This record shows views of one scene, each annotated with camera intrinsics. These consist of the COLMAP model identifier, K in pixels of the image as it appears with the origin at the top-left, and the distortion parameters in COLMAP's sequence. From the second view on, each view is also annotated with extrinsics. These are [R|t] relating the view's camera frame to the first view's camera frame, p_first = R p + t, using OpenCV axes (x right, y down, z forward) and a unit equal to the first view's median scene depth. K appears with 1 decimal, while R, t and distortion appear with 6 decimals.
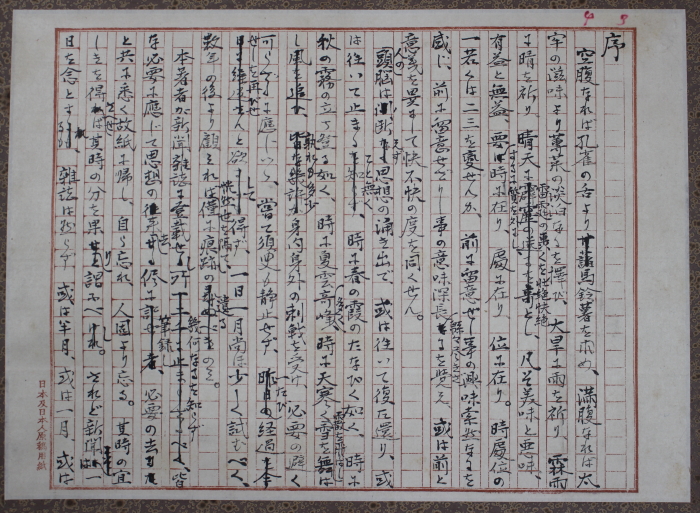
lens RADIAL K [[906.2, 0, 350.1], [0, 906.2, 254.9], [0, 0, 1]] dist [-0.009523, 0.000000]
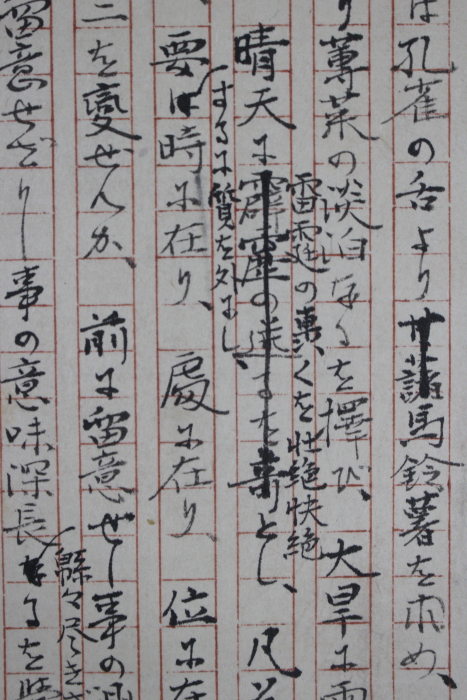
lens RADIAL K [[1476.9, 0, 233.4], [0, 1476.9, 350.1], [0, 0, 1]] dist [0.022040, 0.000000]
pose [[0.999893, -0.012432, 0.007751, 0.179625], [0.011886, 0.997687, 0.066922, -0.047851], [-0.008565, -0.066823, 0.997728, 0.401787]]
